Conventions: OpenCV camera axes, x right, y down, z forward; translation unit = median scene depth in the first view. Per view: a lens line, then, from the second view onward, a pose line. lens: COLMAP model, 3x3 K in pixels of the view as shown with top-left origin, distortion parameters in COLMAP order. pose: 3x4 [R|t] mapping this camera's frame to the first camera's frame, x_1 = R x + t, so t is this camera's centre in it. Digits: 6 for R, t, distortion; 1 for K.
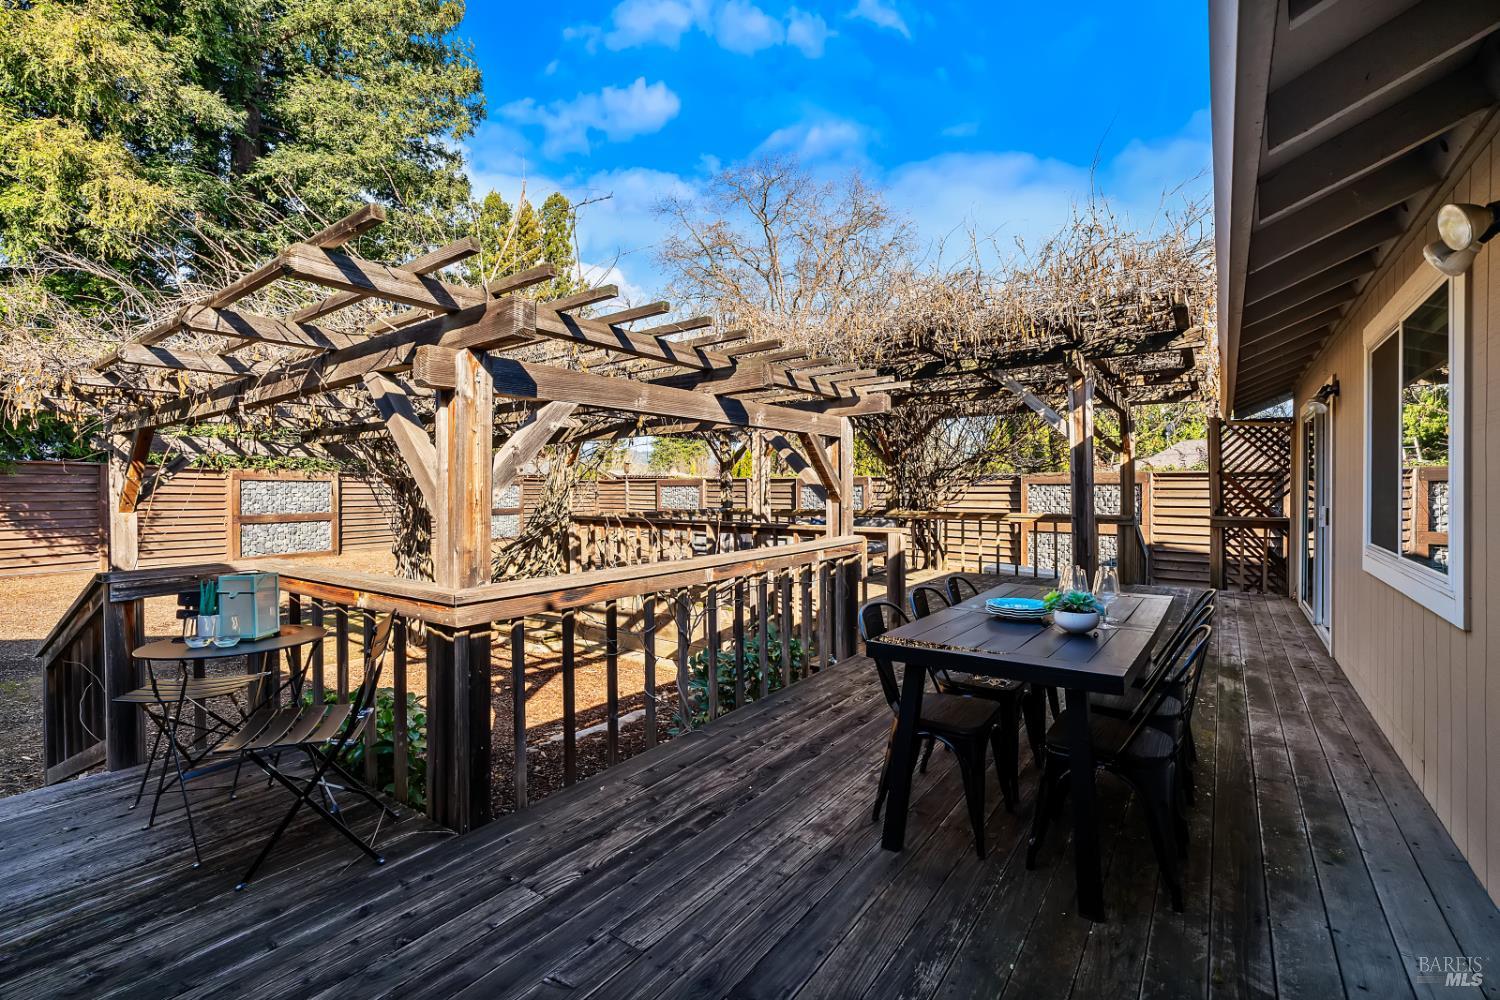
lens RADIAL K [[648.9, 0, 750.0], [0, 648.9, 497.1], [0, 0, 1]] dist [-0.002401, -0.000130]
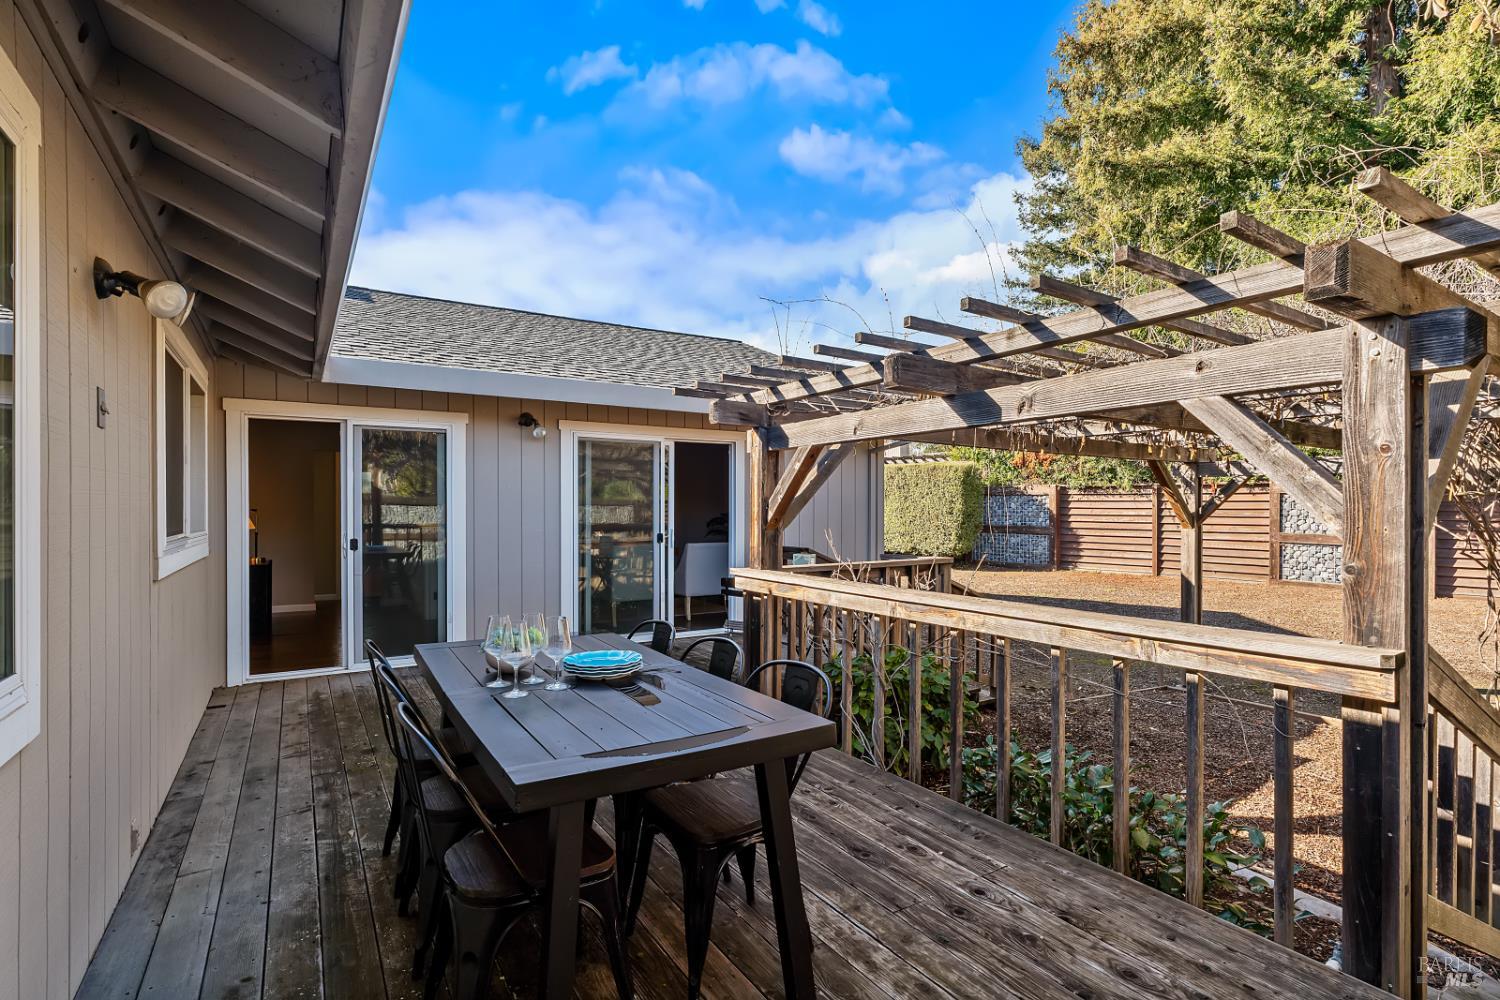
lens RADIAL K [[710.6, 0, 751.8], [0, 710.6, 508.8], [0, 0, 1]] dist [0.001620, 0.000379]
pose [[-0.365737, 0.000077, -0.930718, 0.537947], [-0.010979, 0.999930, 0.004396, -0.011400], [0.930653, 0.011826, -0.365711, 0.687332]]
